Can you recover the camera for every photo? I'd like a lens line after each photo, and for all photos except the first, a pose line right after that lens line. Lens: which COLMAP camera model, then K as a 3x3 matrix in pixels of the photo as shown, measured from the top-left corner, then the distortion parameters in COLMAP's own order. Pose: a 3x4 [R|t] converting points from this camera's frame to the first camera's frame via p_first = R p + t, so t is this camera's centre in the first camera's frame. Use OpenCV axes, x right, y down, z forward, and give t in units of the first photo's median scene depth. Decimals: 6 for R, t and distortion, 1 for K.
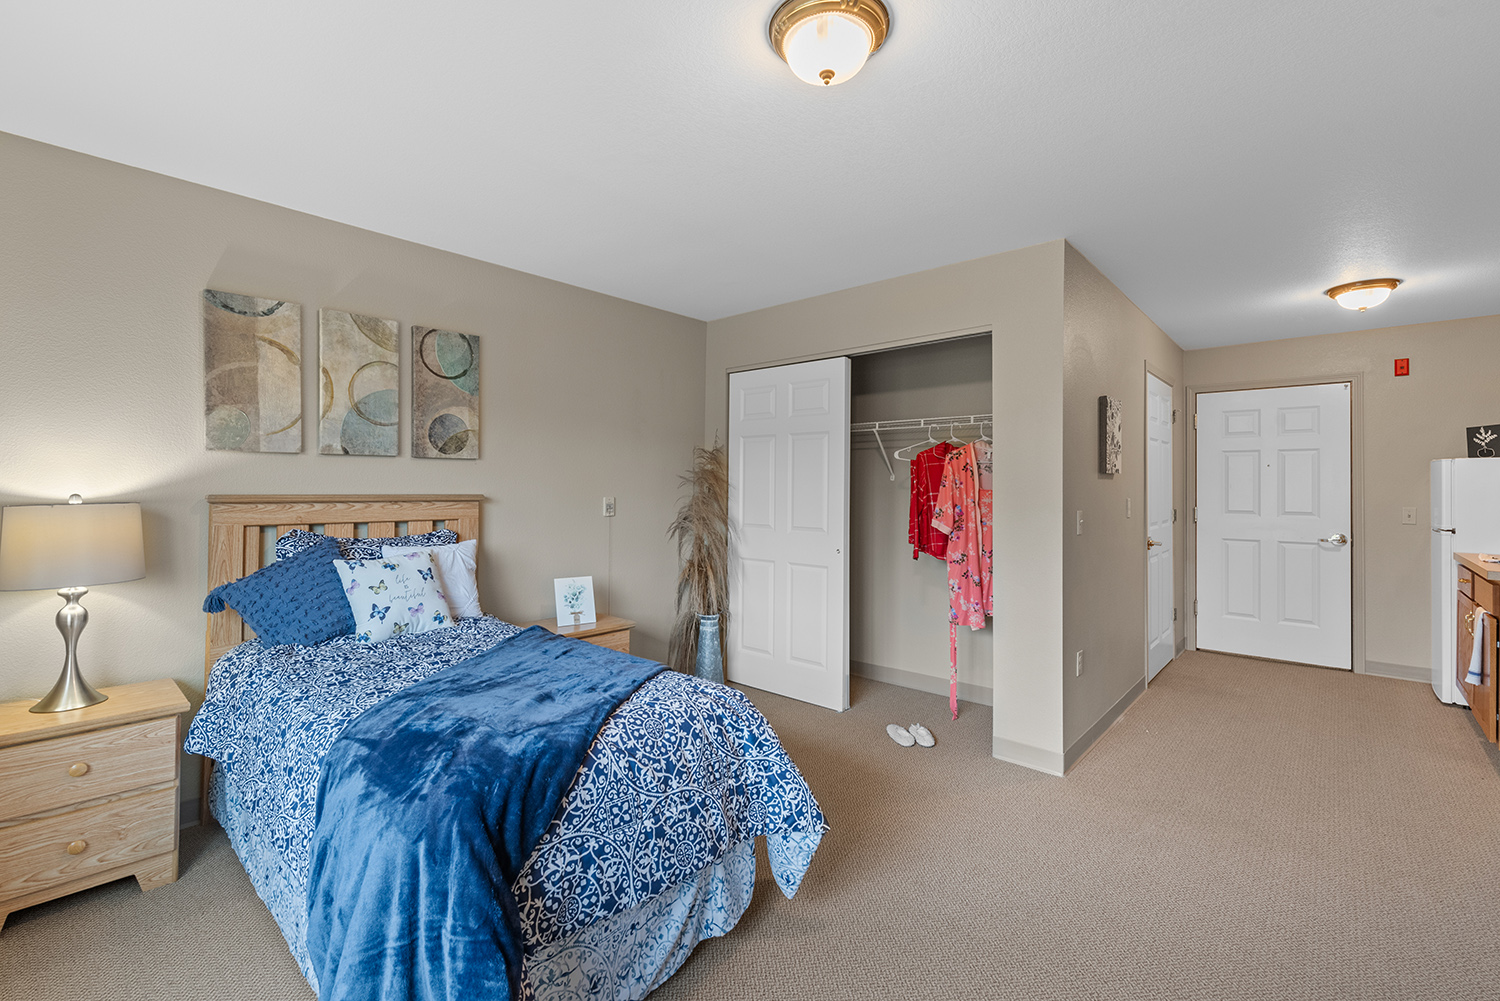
lens RADIAL K [[653.7, 0, 751.5], [0, 653.7, 482.4], [0, 0, 1]] dist [-0.000334, -0.000182]
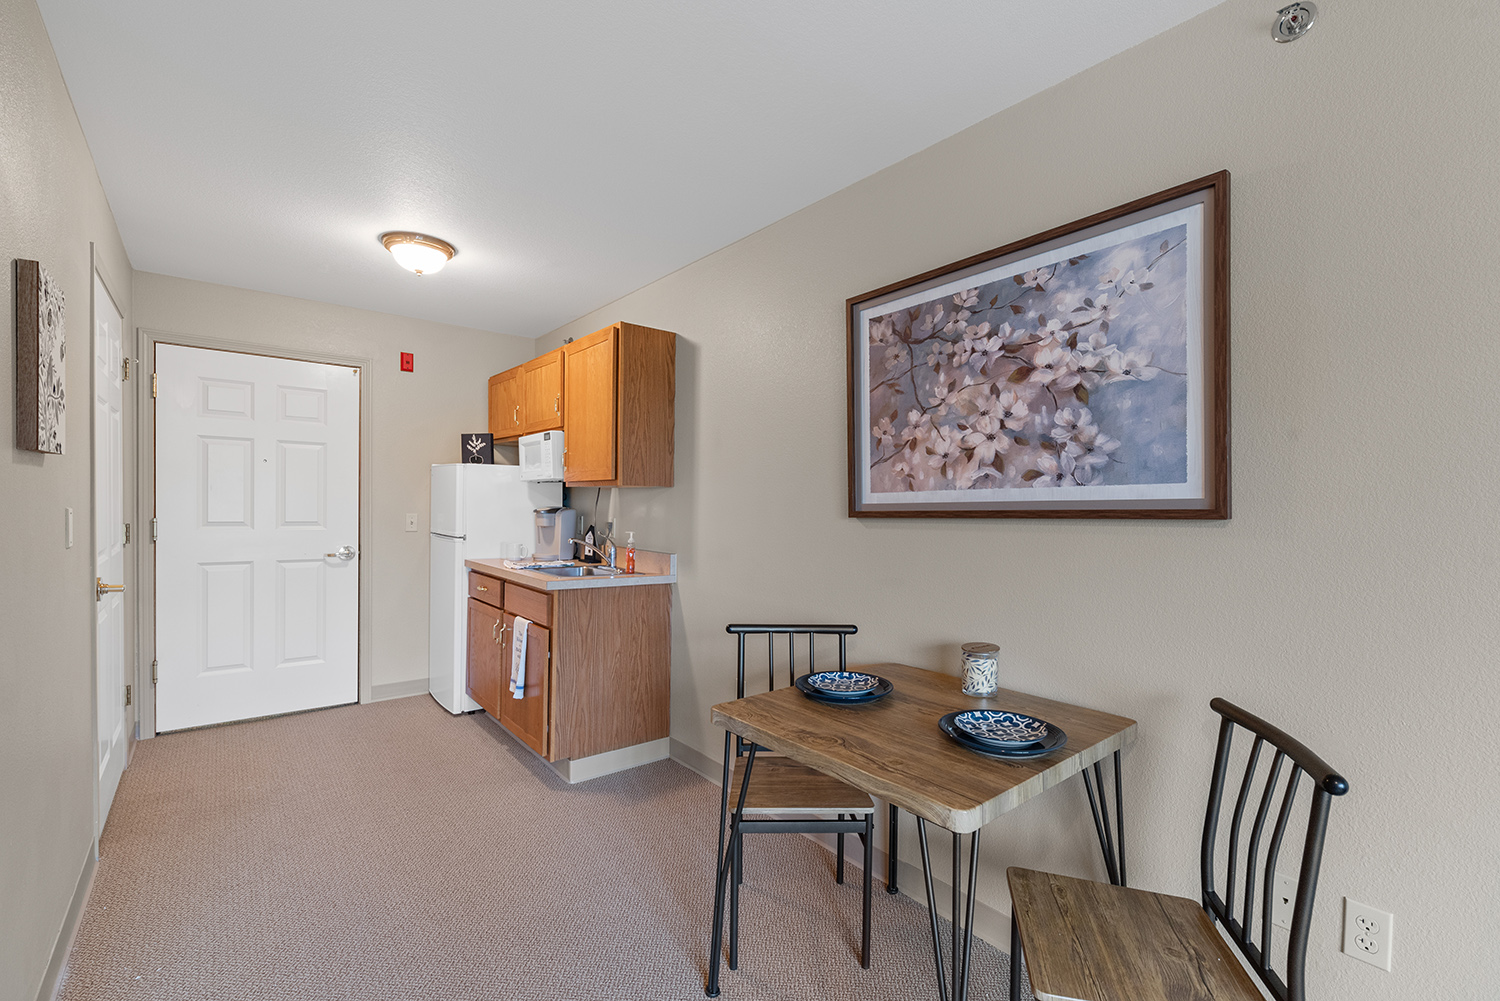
lens RADIAL K [[656.4, 0, 750.0], [0, 656.4, 519.4], [0, 0, 1]] dist [0.000048, -0.000115]
pose [[0.155744, -0.025747, 0.987462, 0.145643], [-0.022299, 0.999314, 0.029573, 0.007201], [-0.987546, -0.026625, 0.155063, 0.358916]]
